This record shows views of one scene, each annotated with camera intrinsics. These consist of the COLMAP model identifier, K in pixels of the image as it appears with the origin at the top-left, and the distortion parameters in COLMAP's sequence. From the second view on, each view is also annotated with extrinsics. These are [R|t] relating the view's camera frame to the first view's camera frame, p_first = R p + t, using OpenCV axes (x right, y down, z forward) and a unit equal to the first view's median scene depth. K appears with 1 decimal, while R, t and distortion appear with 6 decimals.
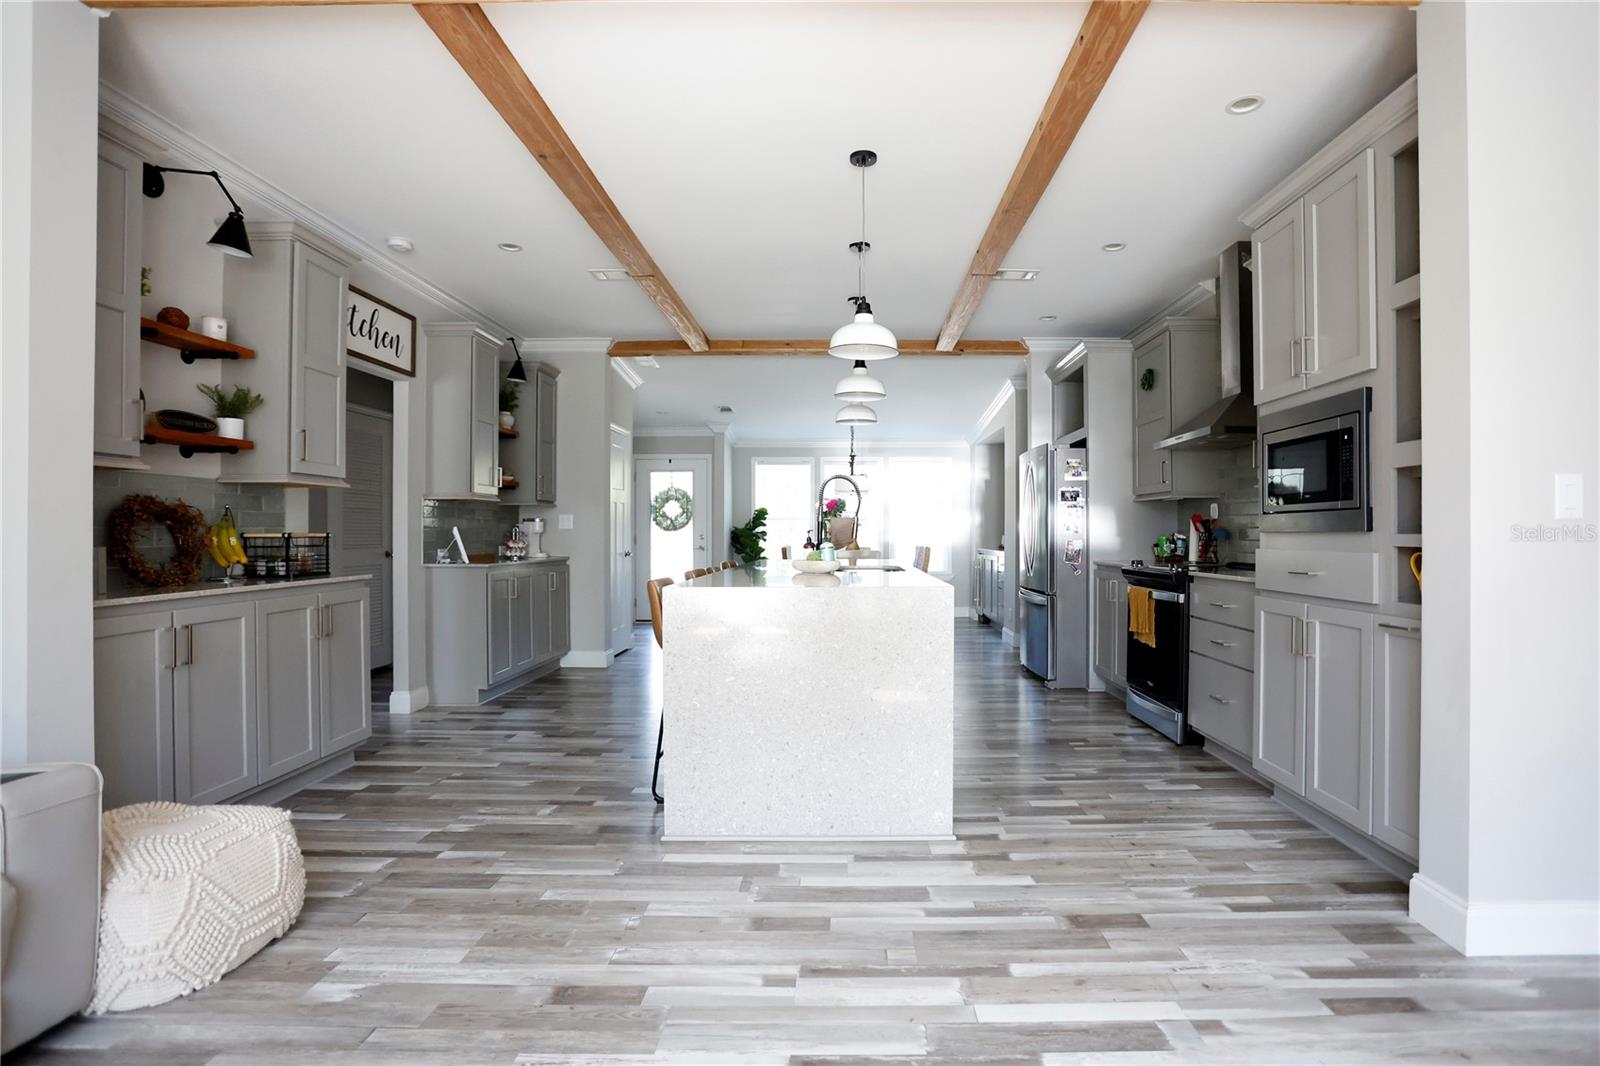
lens RADIAL K [[787.7, 0, 800.0], [0, 787.7, 533.0], [0, 0, 1]] dist [-0.065775, 0.028751]
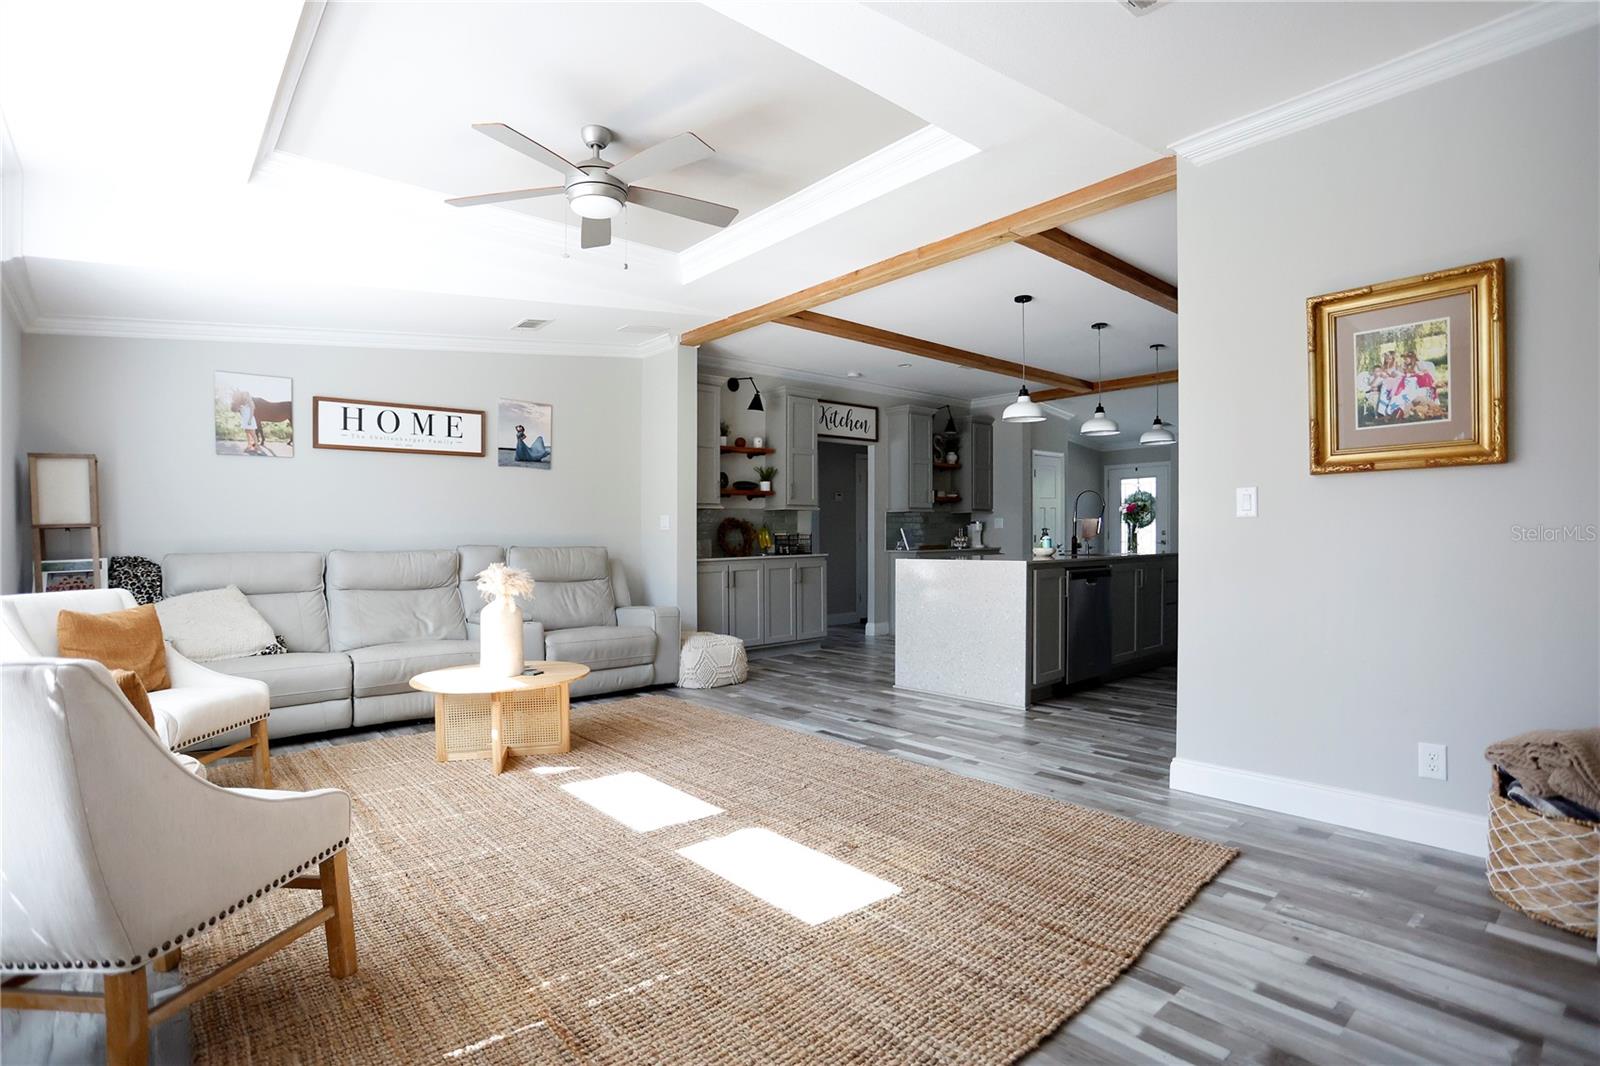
lens RADIAL K [[787.7, 0, 800.0], [0, 787.7, 533.0], [0, 0, 1]] dist [-0.065775, 0.028751]
pose [[0.666716, -0.007590, -0.745273, 1.159470], [0.010387, 0.999946, -0.000892, 0.002763], [0.745239, -0.007146, 0.666759, -0.507421]]
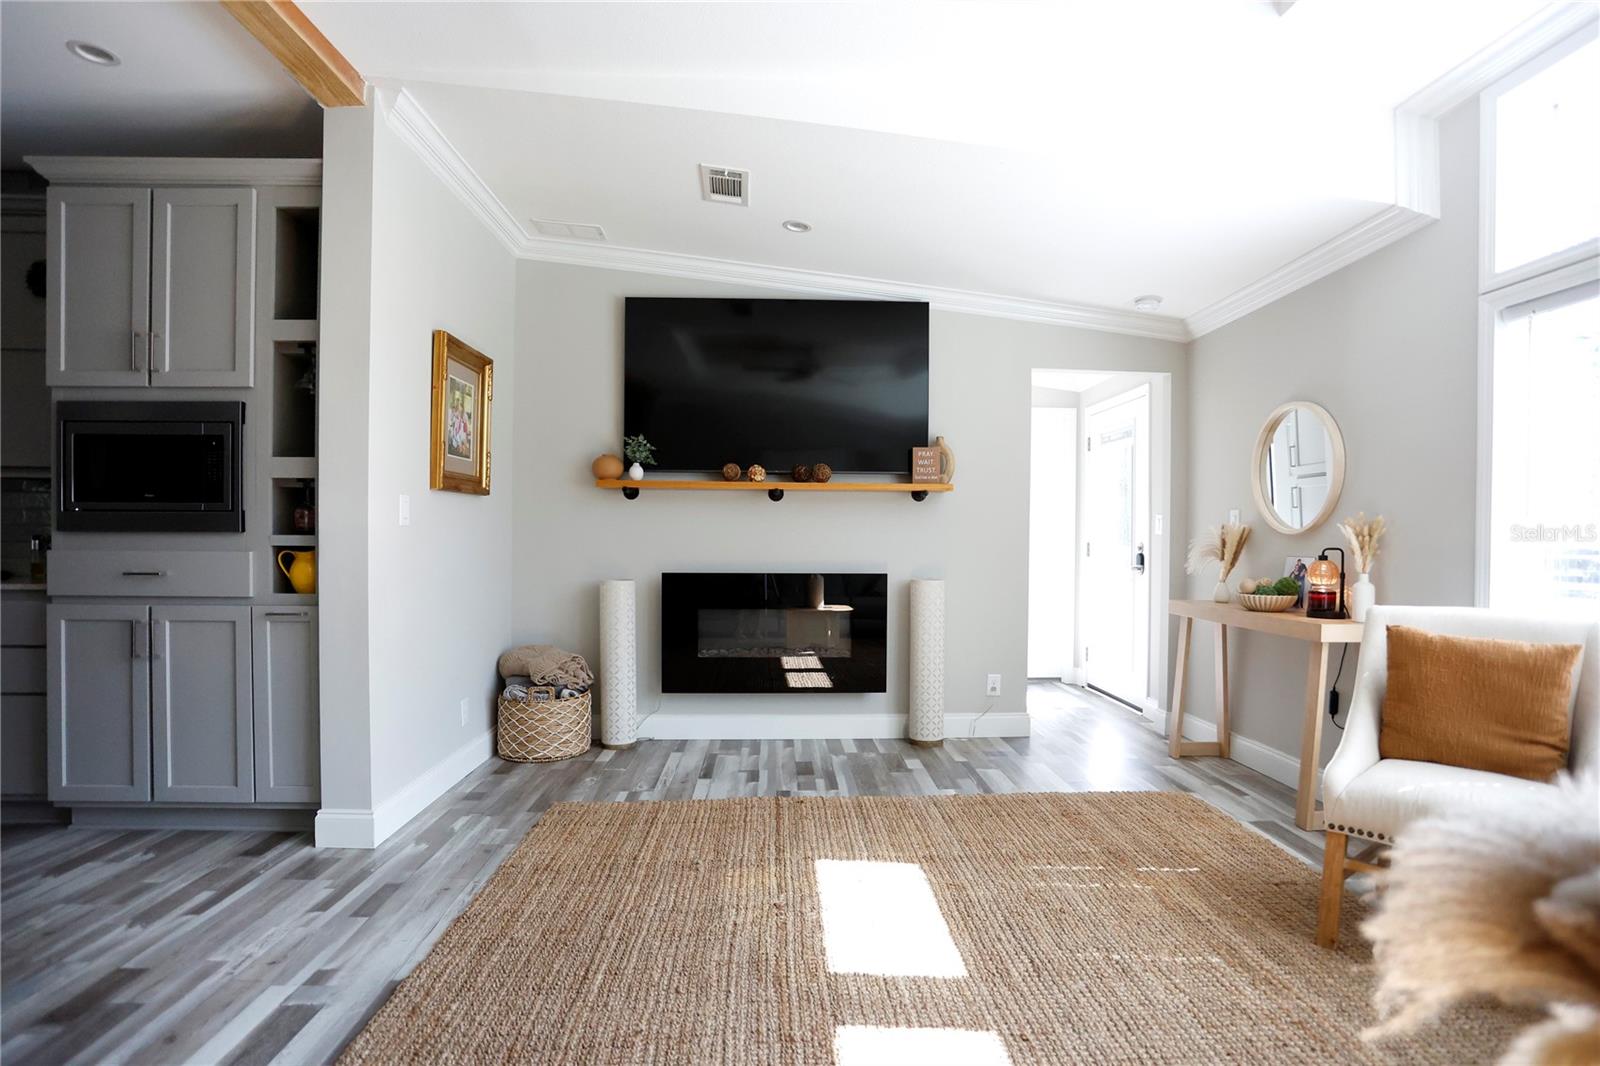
lens RADIAL K [[781.9, 0, 826.0], [0, 781.9, 551.2], [0, 0, 1]] dist [-0.066037, 0.027375]
pose [[-0.070046, -0.015674, 0.997421, -0.378071], [-0.007637, 0.999856, 0.015176, 0.001640], [-0.997515, -0.006554, -0.070155, 0.214908]]
